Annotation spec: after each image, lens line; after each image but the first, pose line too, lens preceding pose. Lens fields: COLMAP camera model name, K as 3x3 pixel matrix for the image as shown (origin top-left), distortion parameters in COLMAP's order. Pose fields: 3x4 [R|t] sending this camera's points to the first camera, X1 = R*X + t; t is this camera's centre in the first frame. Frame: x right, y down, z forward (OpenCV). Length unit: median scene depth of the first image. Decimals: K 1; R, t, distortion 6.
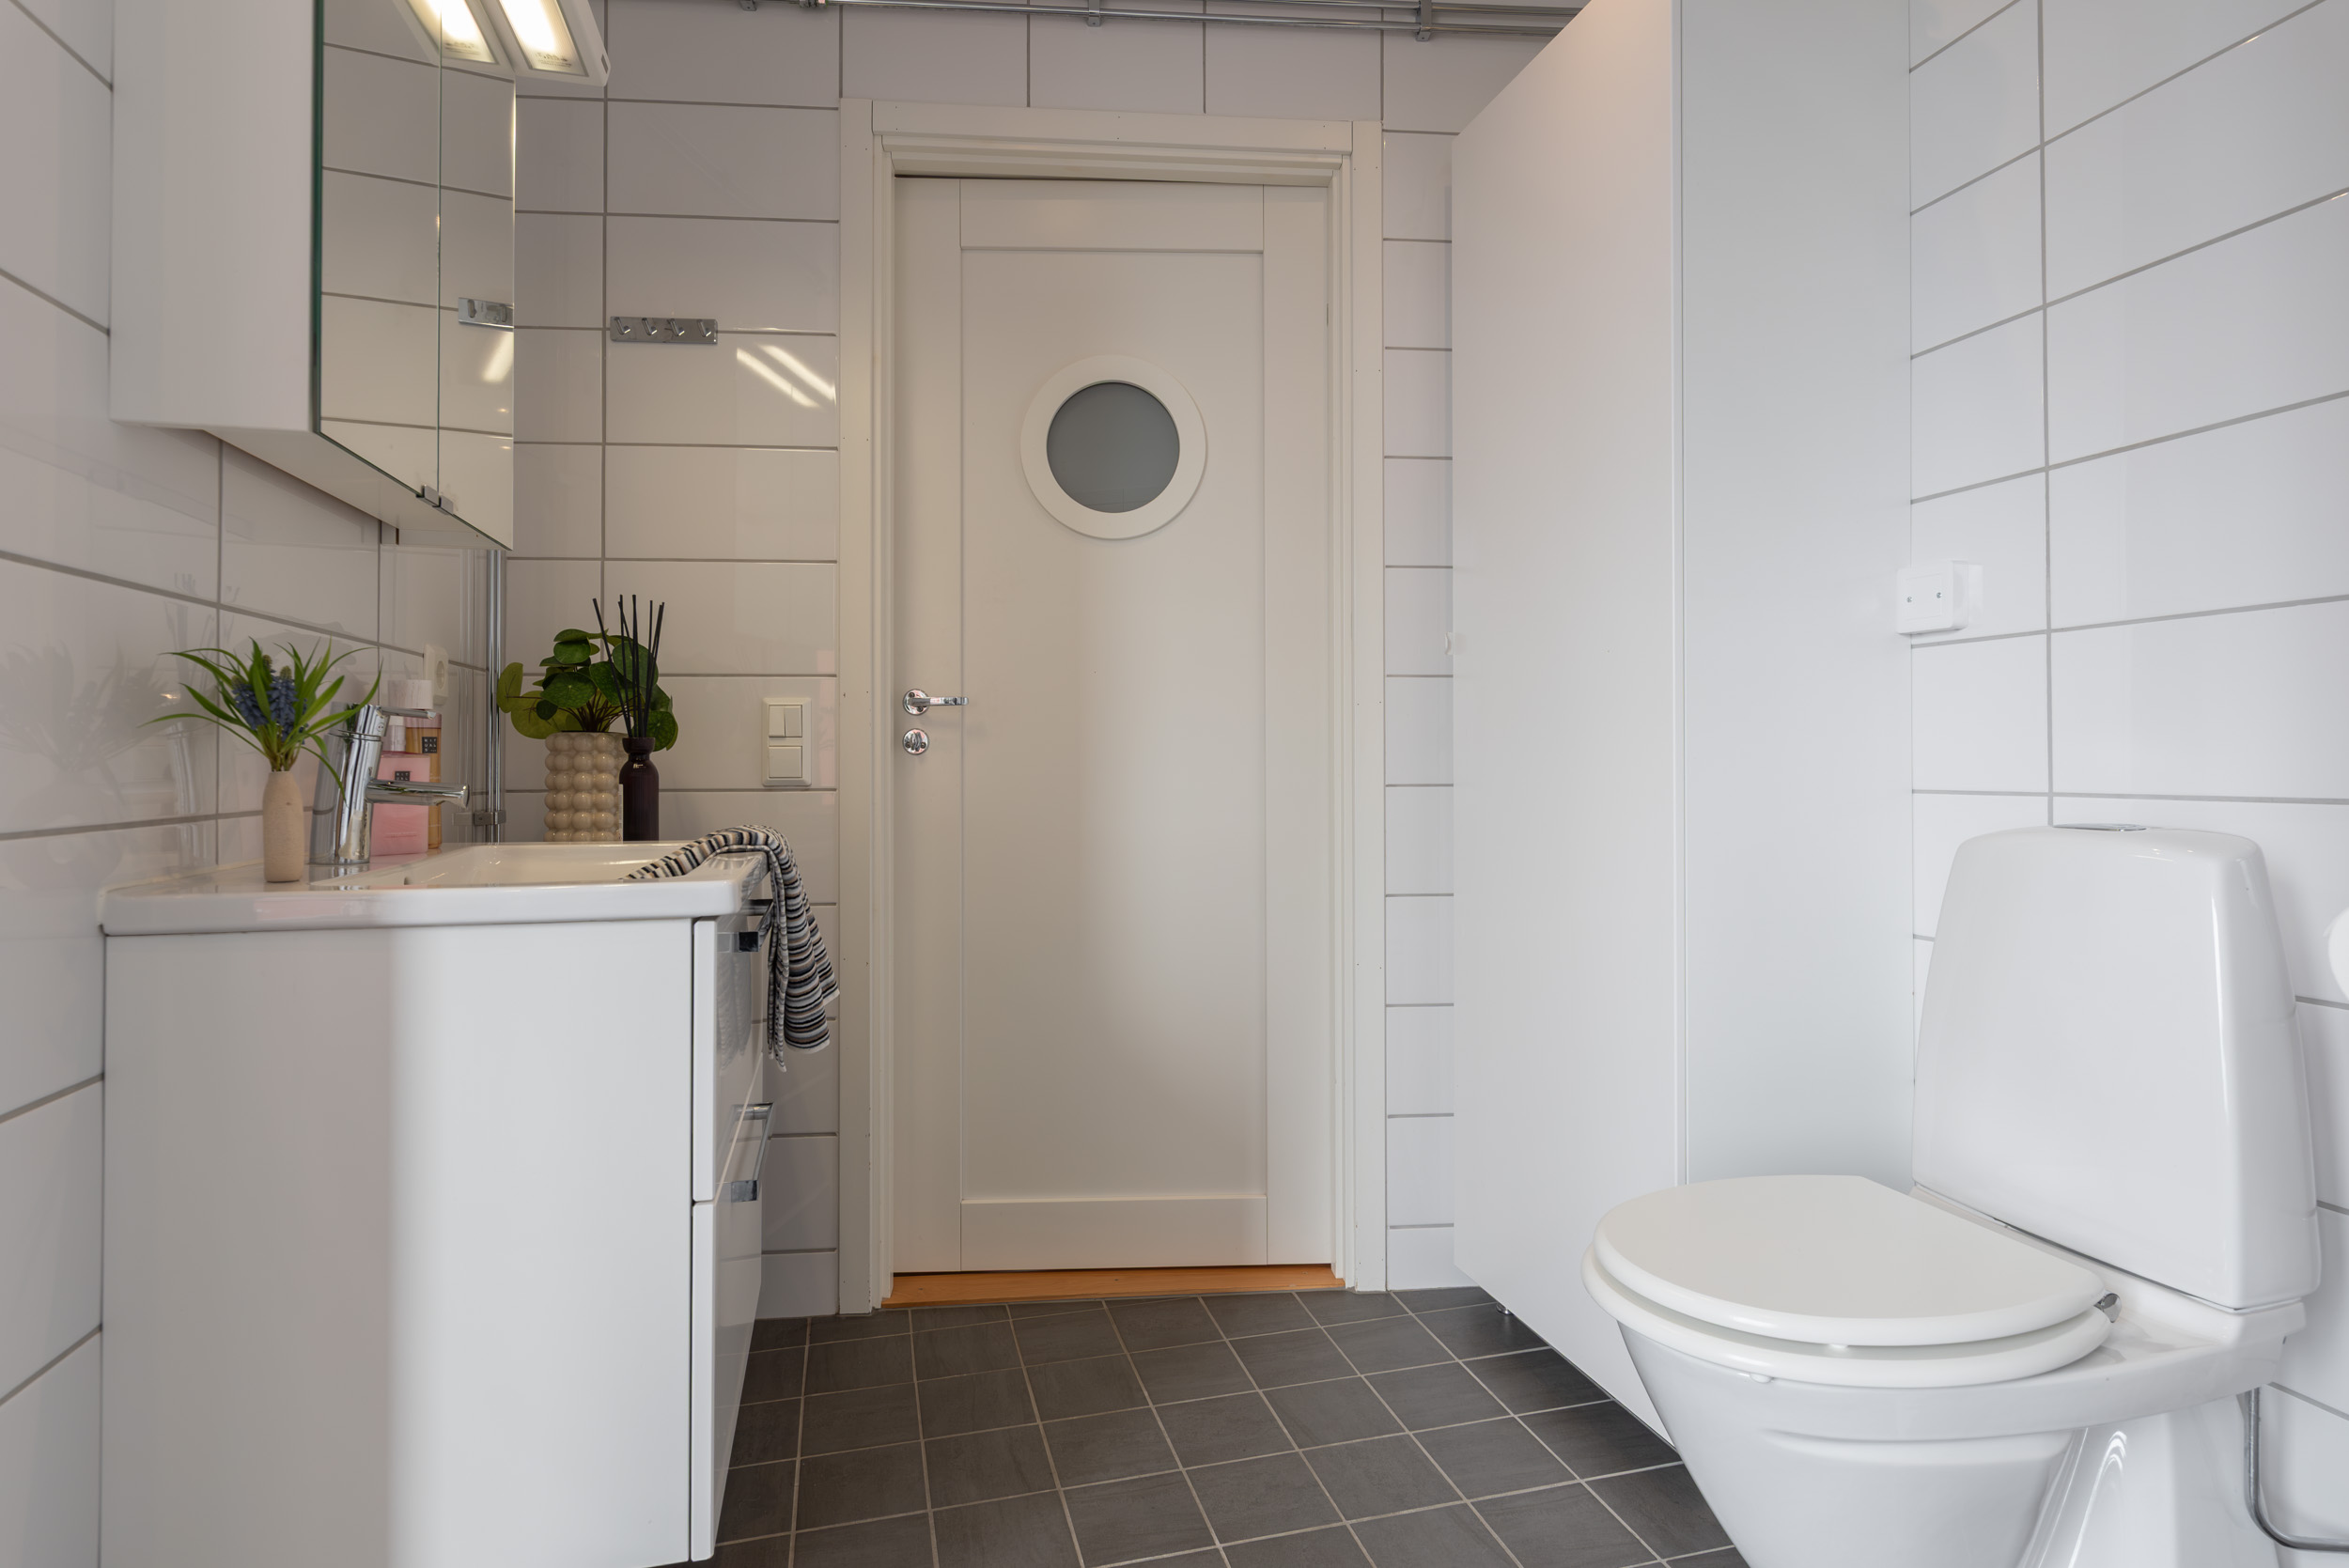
lens RADIAL K [[1251.3, 0, 1225.9], [0, 1251.3, 772.5], [0, 0, 1]] dist [-0.014752, -0.000460]
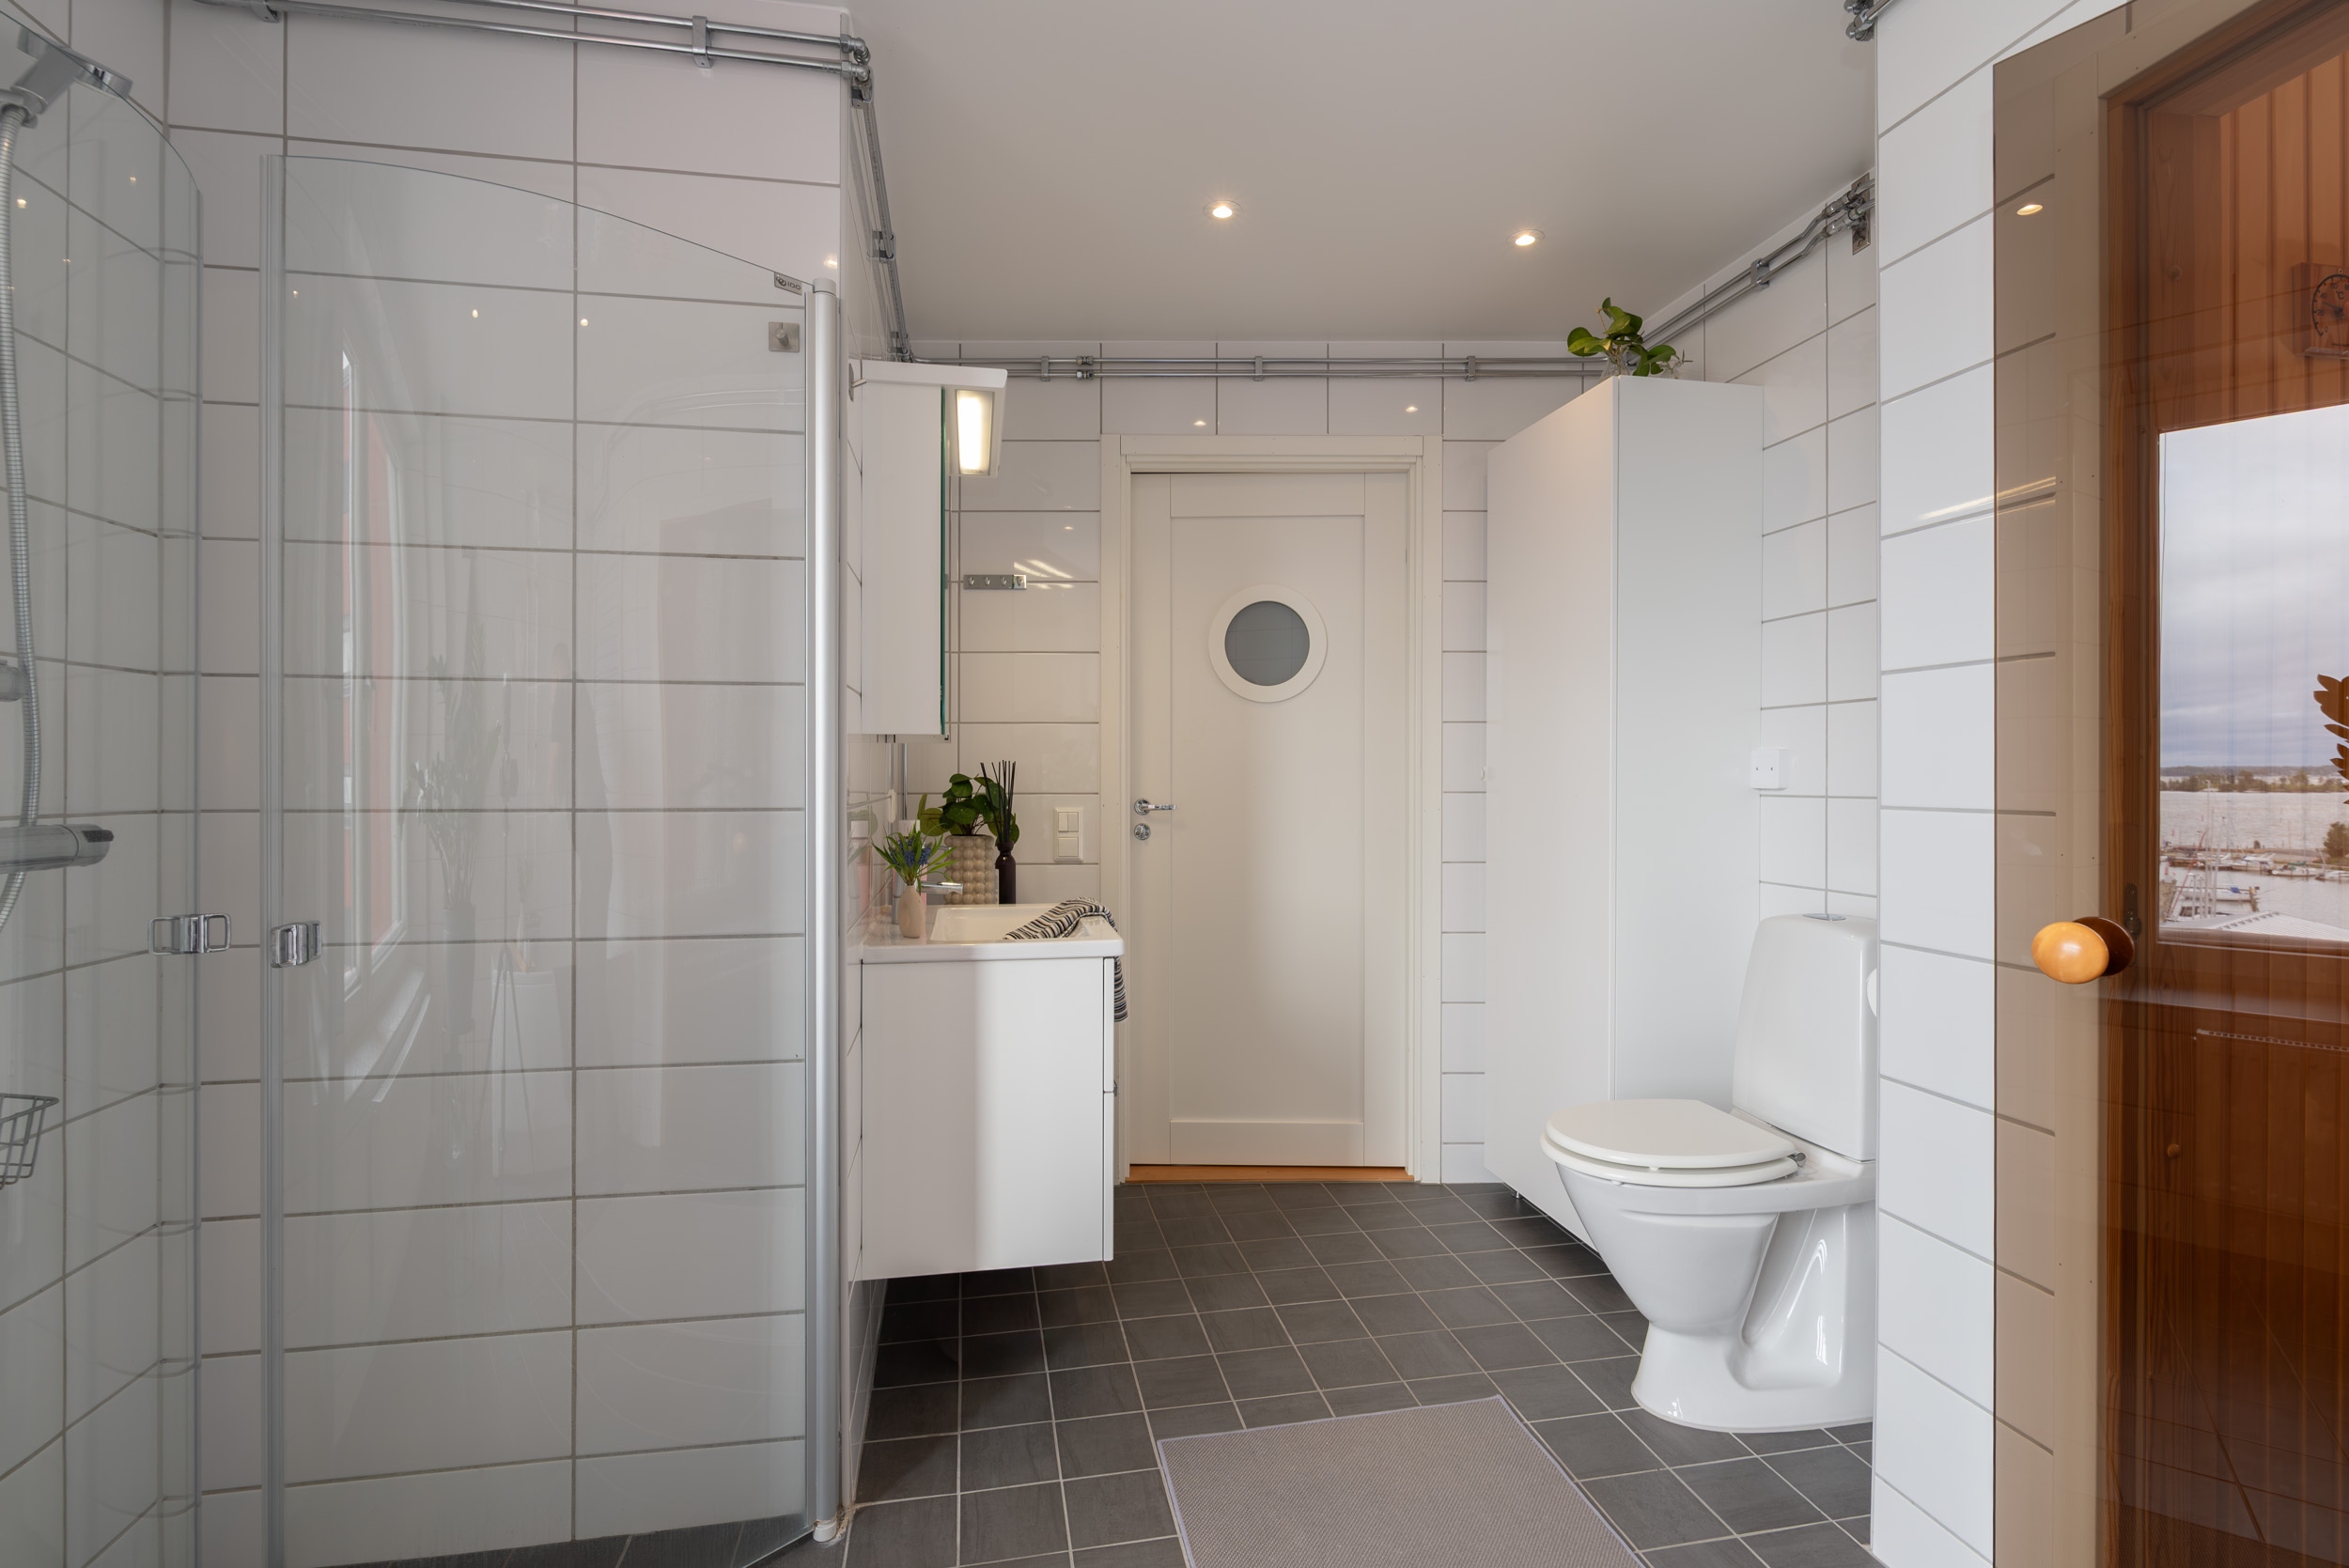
lens RADIAL K [[1282.5, 0, 1174.5], [0, 1282.5, 784.0], [0, 0, 1]] dist [-0.000805, 0.000332]
pose [[0.996474, 0.003602, -0.083824, -0.074433], [-0.001889, 0.999788, 0.020504, -0.124189], [0.083880, -0.020273, 0.996270, -0.647292]]
